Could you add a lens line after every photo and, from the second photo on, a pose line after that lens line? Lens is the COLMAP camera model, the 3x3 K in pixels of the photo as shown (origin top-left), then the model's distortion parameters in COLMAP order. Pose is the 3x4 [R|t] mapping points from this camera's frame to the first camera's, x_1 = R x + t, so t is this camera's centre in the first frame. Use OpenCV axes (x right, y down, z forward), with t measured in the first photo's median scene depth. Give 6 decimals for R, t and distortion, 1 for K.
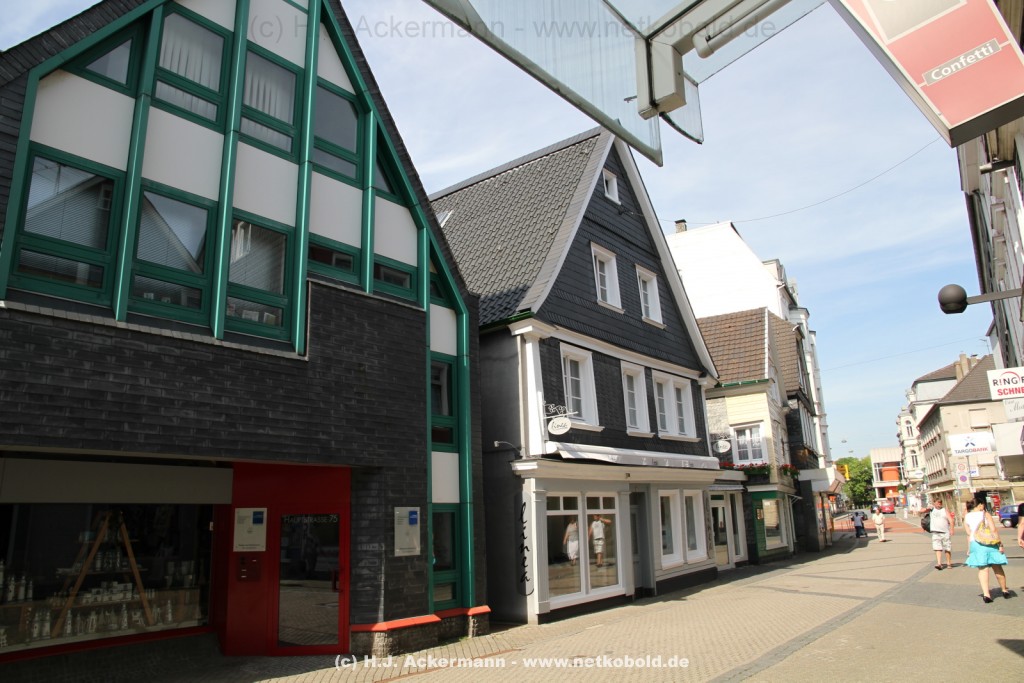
lens RADIAL K [[712.5, 0, 514.0], [0, 712.5, 339.9], [0, 0, 1]] dist [-0.093975, 0.056845]
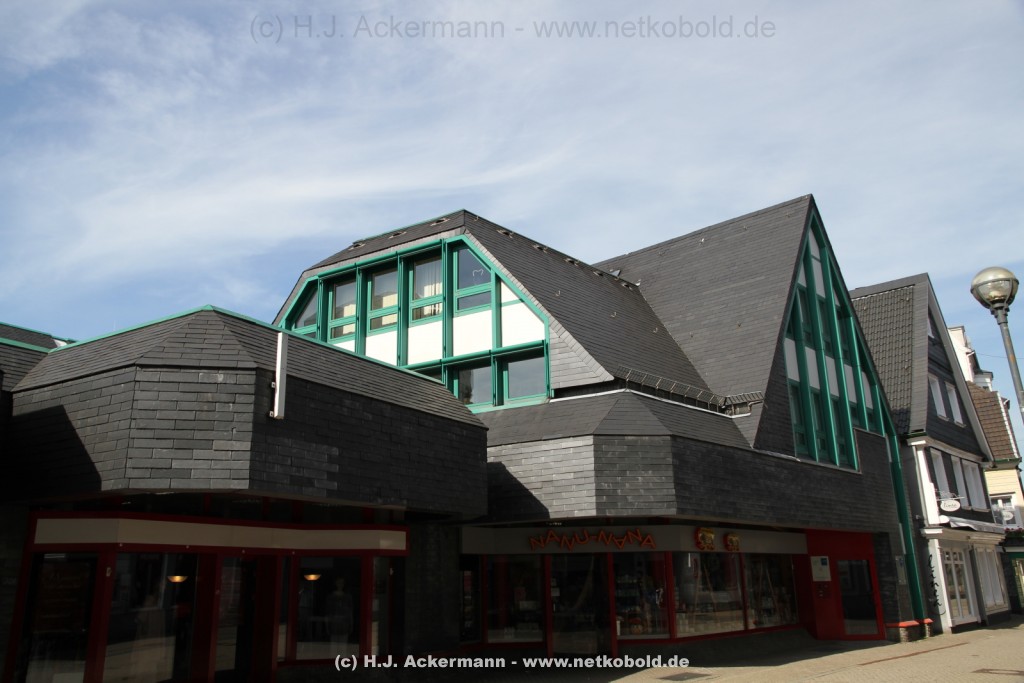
lens RADIAL K [[822.4, 0, 508.8], [0, 822.4, 341.4], [0, 0, 1]] dist [0.002848, 0.021073]
pose [[0.998352, -0.005818, -0.057087, -0.813559], [0.003676, 0.999287, -0.037566, -0.178701], [0.057265, 0.037294, 0.997662, -0.898091]]
